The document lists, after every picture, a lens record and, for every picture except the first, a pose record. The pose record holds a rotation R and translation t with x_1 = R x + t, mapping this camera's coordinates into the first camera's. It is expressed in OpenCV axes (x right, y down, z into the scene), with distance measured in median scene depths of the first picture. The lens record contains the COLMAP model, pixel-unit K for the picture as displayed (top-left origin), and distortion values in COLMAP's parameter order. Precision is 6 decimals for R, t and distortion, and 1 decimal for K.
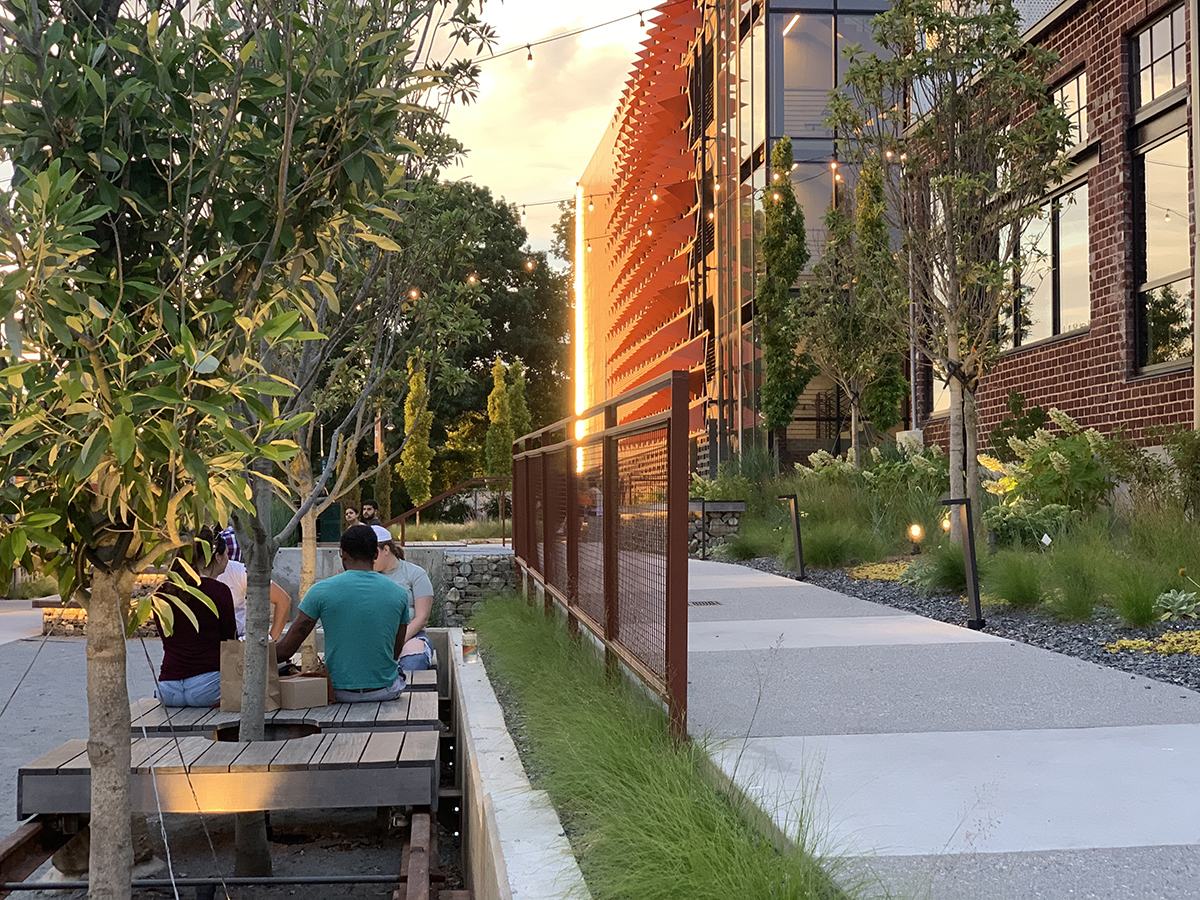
lens RADIAL K [[1800.2, 0, 599.5], [0, 1800.2, 451.1], [0, 0, 1]] dist [0.227462, 0.000000]
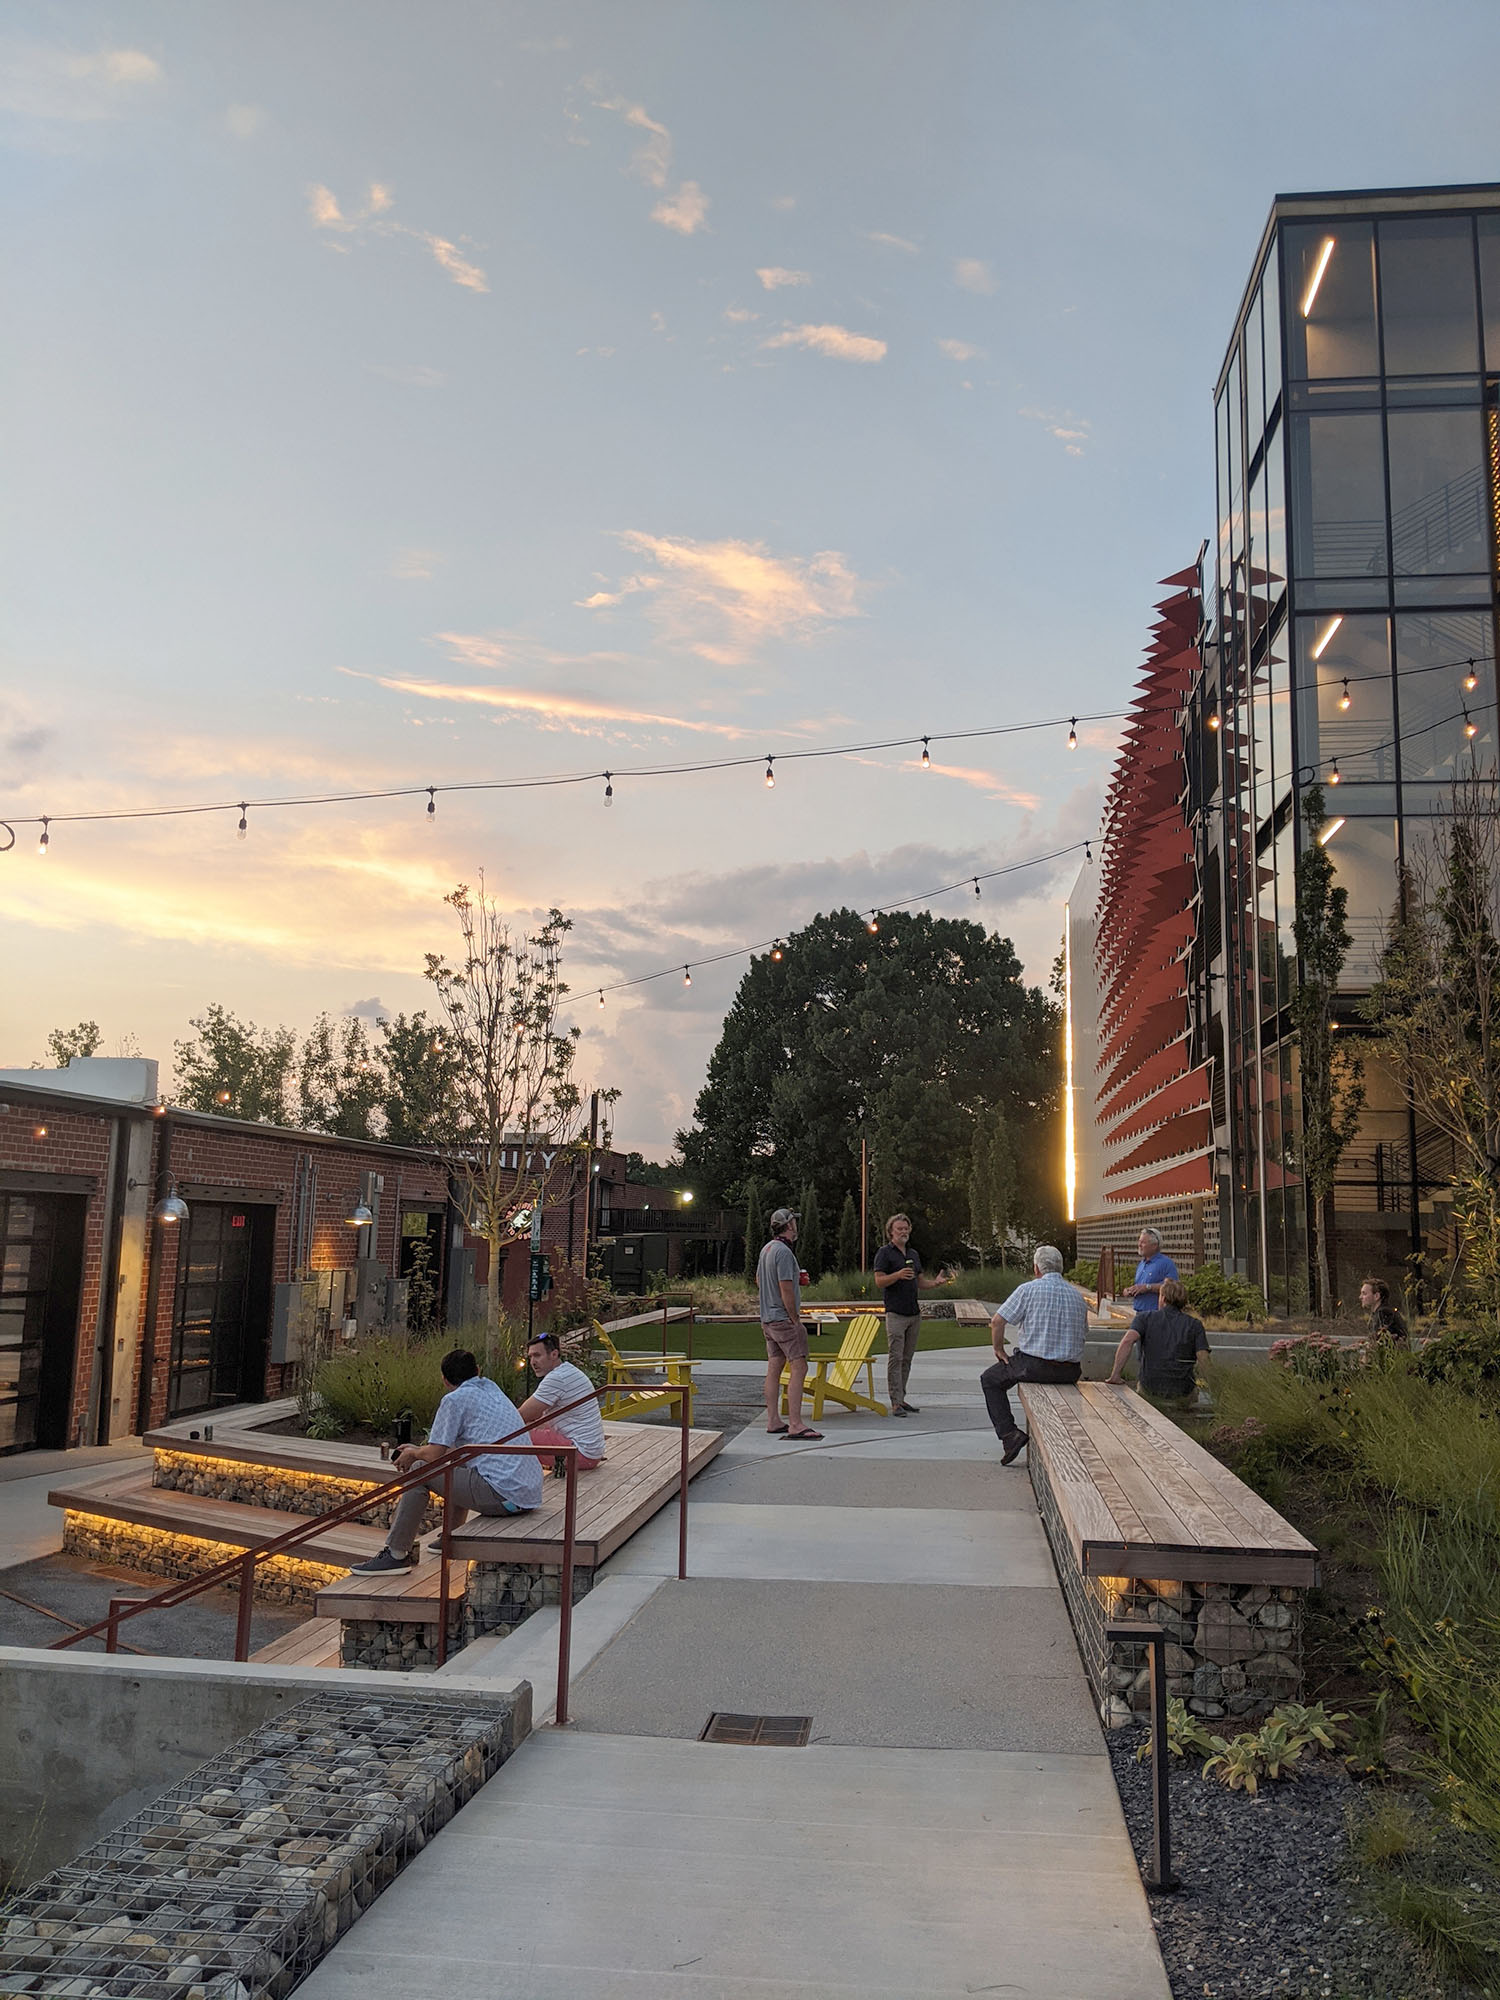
lens RADIAL K [[1584.9, 0, 749.7], [0, 1584.9, 992.0], [0, 0, 1]] dist [0.050568, 0.001308]
pose [[0.974010, -0.005233, -0.226444, 0.021721], [-0.021525, 0.993070, -0.115534, -0.013027], [0.225479, 0.117405, 0.967148, 0.308268]]
